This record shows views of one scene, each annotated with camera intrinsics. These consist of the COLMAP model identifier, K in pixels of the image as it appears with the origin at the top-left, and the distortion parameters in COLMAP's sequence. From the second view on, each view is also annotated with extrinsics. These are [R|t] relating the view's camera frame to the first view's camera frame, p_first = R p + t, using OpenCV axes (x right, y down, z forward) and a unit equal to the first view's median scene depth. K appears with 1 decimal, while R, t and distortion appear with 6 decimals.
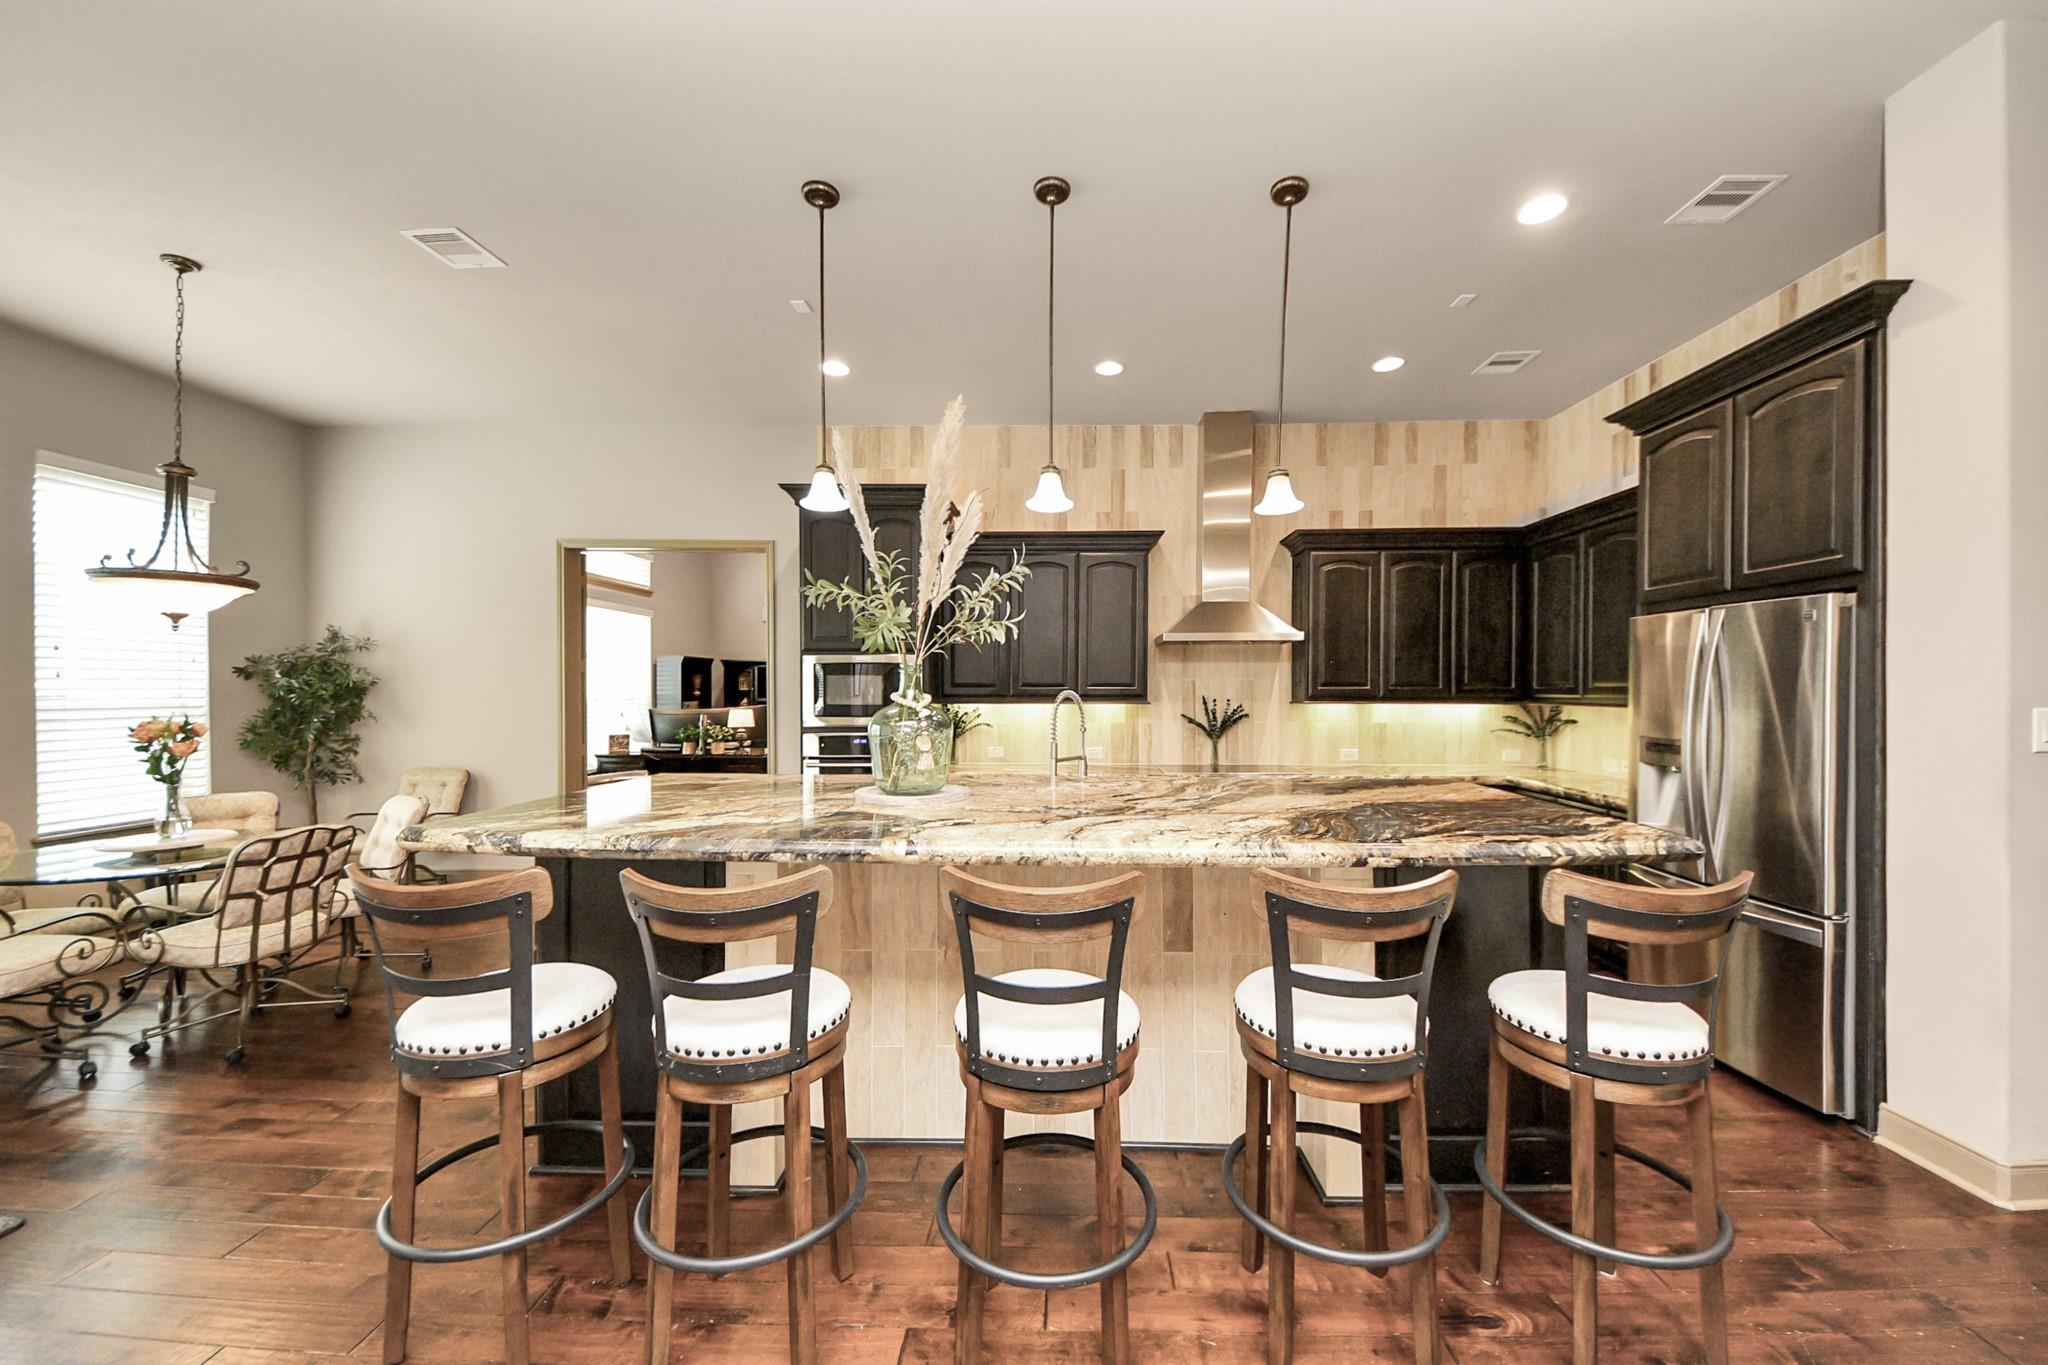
lens RADIAL K [[770.6, 0, 1021.7], [0, 770.6, 693.5], [0, 0, 1]] dist [-0.001558, -0.001085]
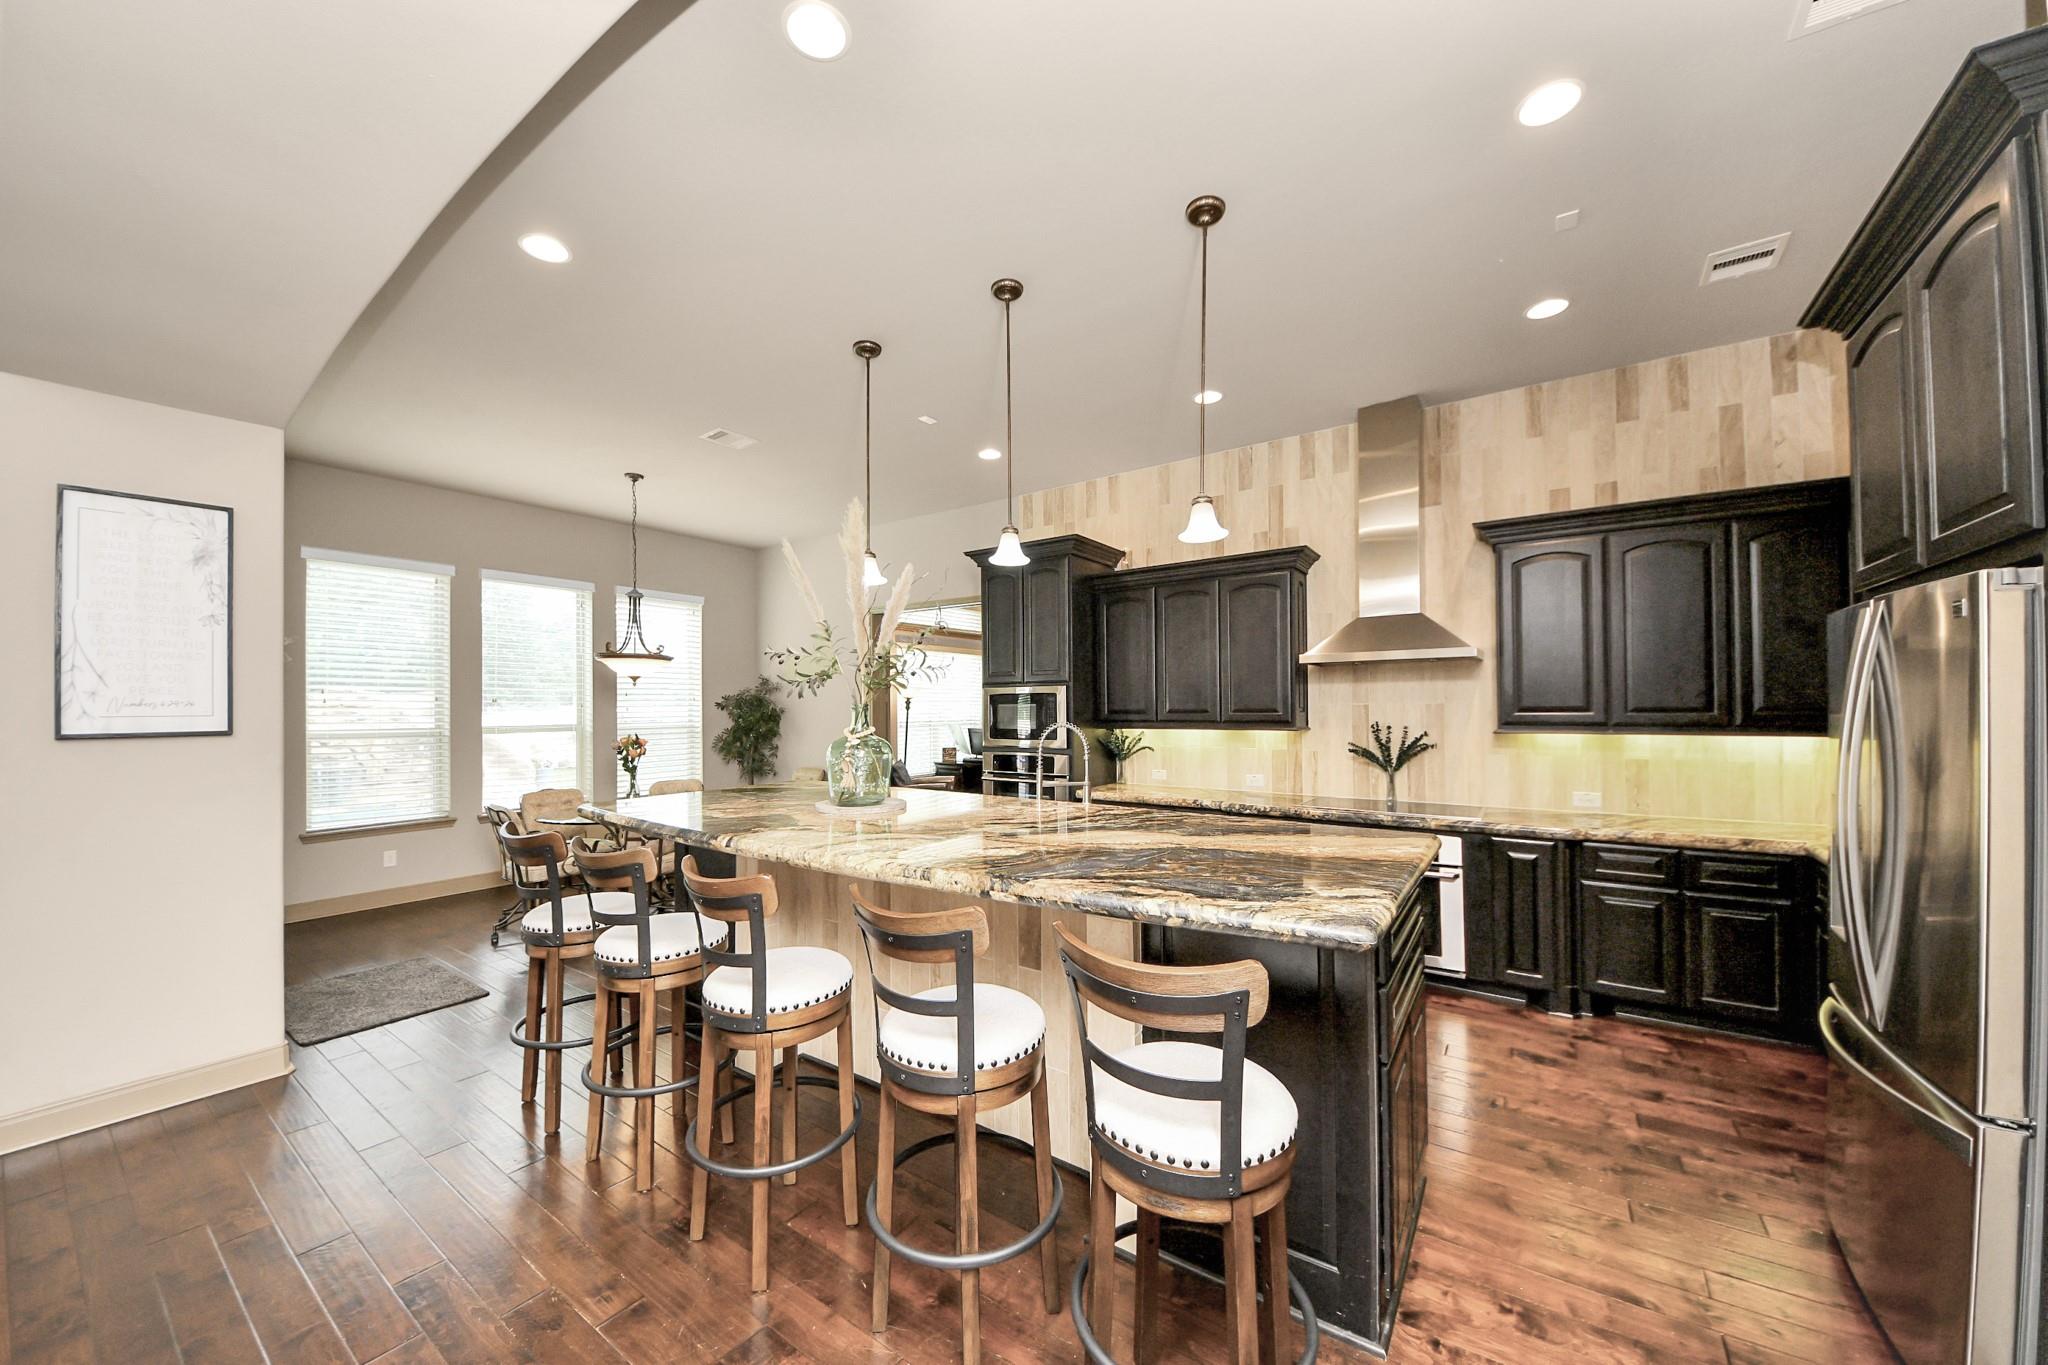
lens RADIAL K [[742.0, 0, 1030.0], [0, 742.0, 695.0], [0, 0, 1]] dist [0.004105, -0.006394]
pose [[0.833033, -0.016771, -0.552969, 0.379394], [0.009089, 0.999820, -0.016631, -0.016720], [0.553148, 0.008828, 0.833036, 0.056559]]
